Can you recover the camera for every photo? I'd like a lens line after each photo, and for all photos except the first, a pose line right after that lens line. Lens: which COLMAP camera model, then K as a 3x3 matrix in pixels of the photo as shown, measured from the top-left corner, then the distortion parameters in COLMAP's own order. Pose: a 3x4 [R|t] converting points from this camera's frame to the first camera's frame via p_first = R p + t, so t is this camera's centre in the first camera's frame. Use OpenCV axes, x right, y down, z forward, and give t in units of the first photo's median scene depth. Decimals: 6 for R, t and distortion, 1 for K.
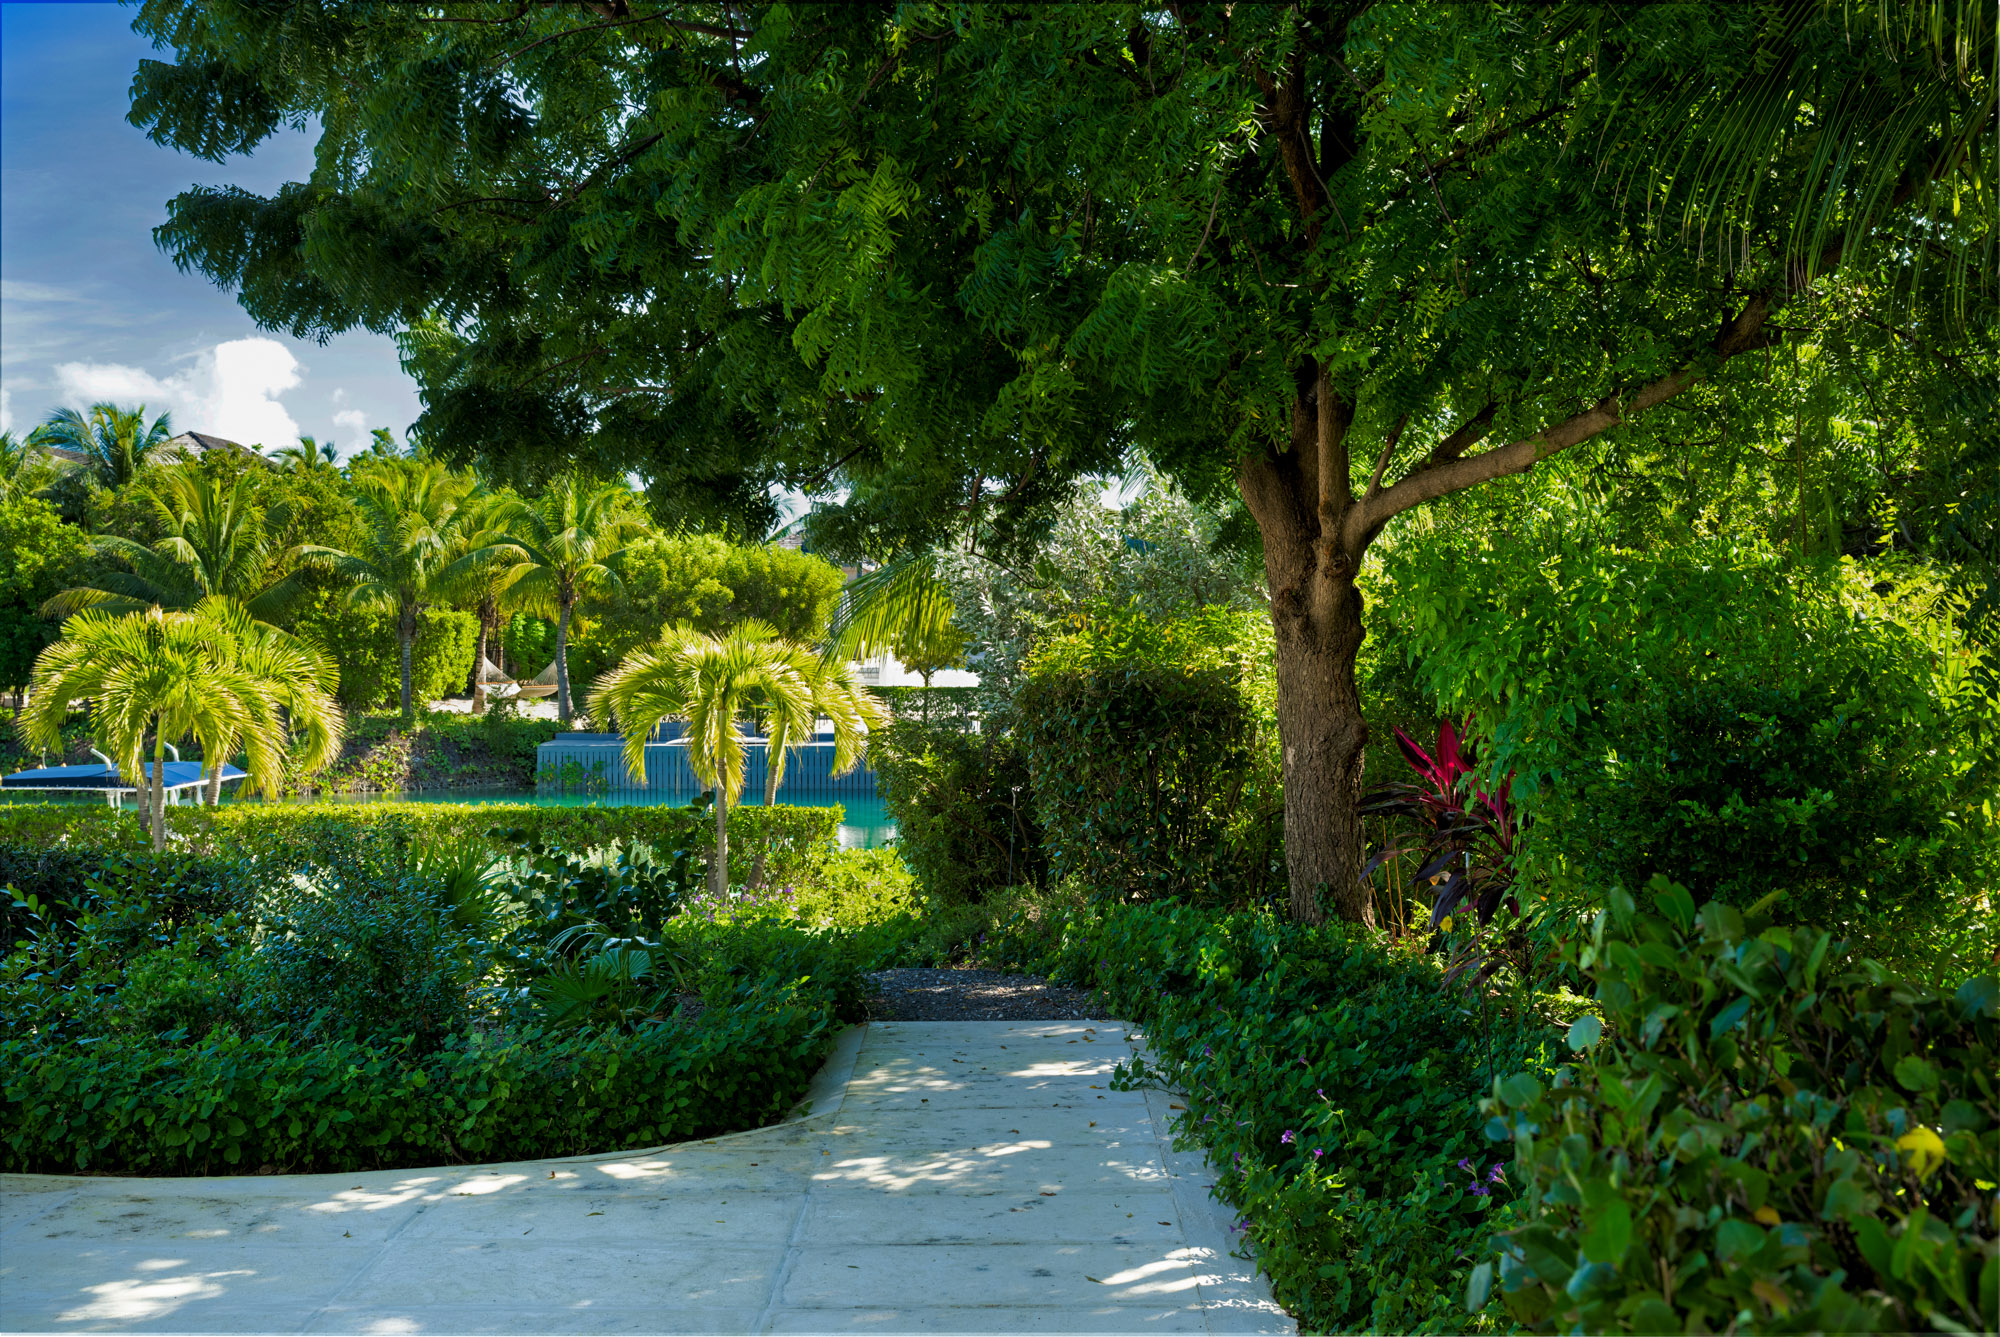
lens RADIAL K [[2192.3, 0, 1000.0], [0, 2192.3, 668.5], [0, 0, 1]] dist [-0.003712, -0.006774]
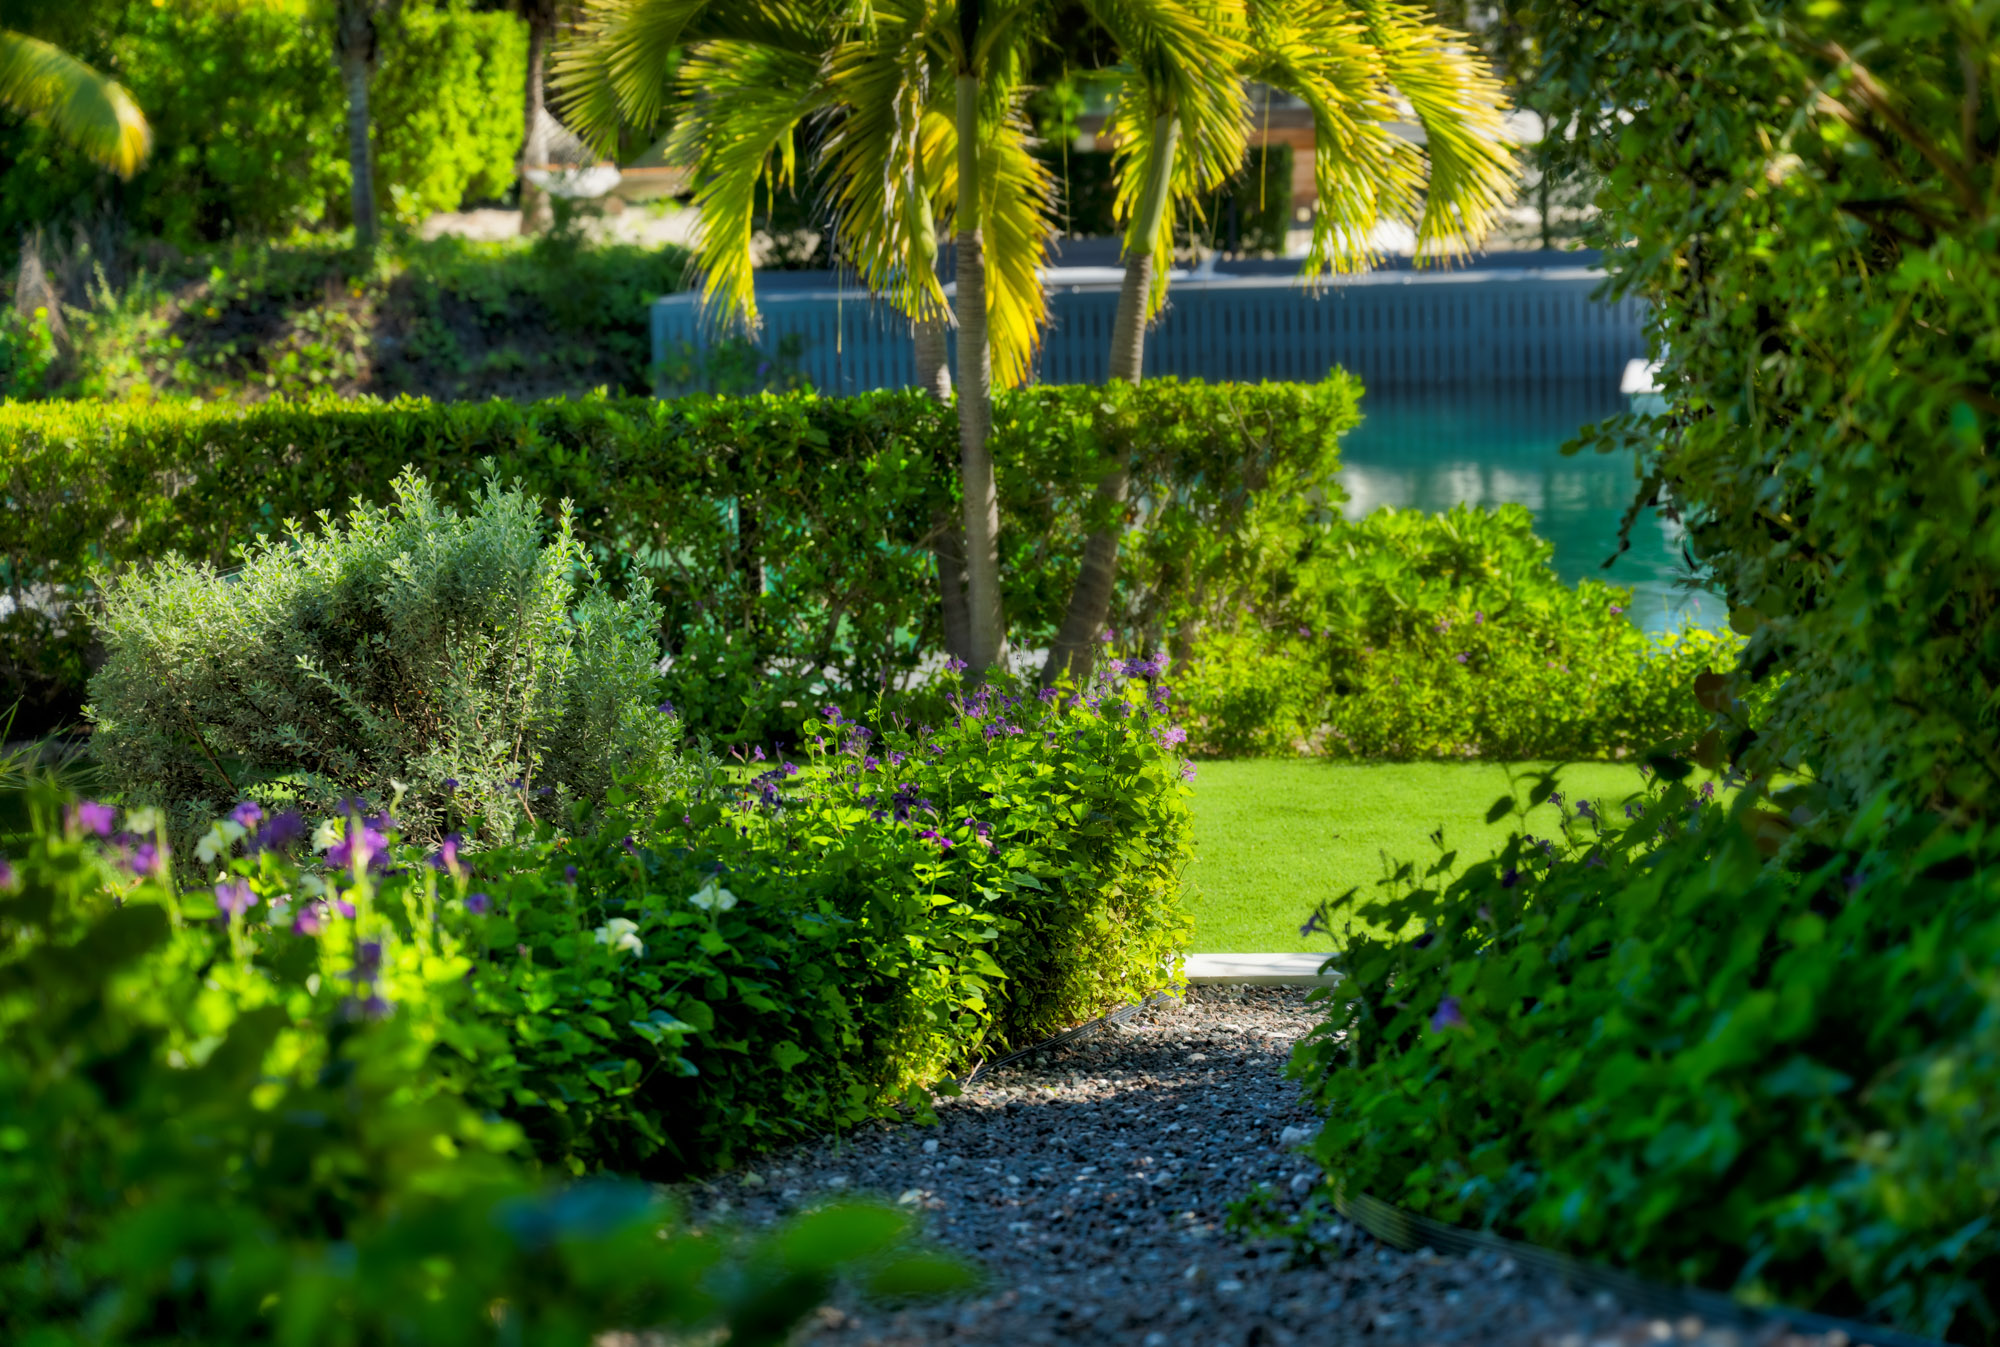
lens RADIAL K [[4059.6, 0, 1000.0], [0, 4059.6, 673.5], [0, 0, 1]] dist [0.046813, 0.009571]
pose [[0.987055, -0.015248, -0.159657, -0.014889], [0.033766, 0.992916, 0.113922, 0.018747], [0.156789, -0.117838, 0.980577, 0.209705]]
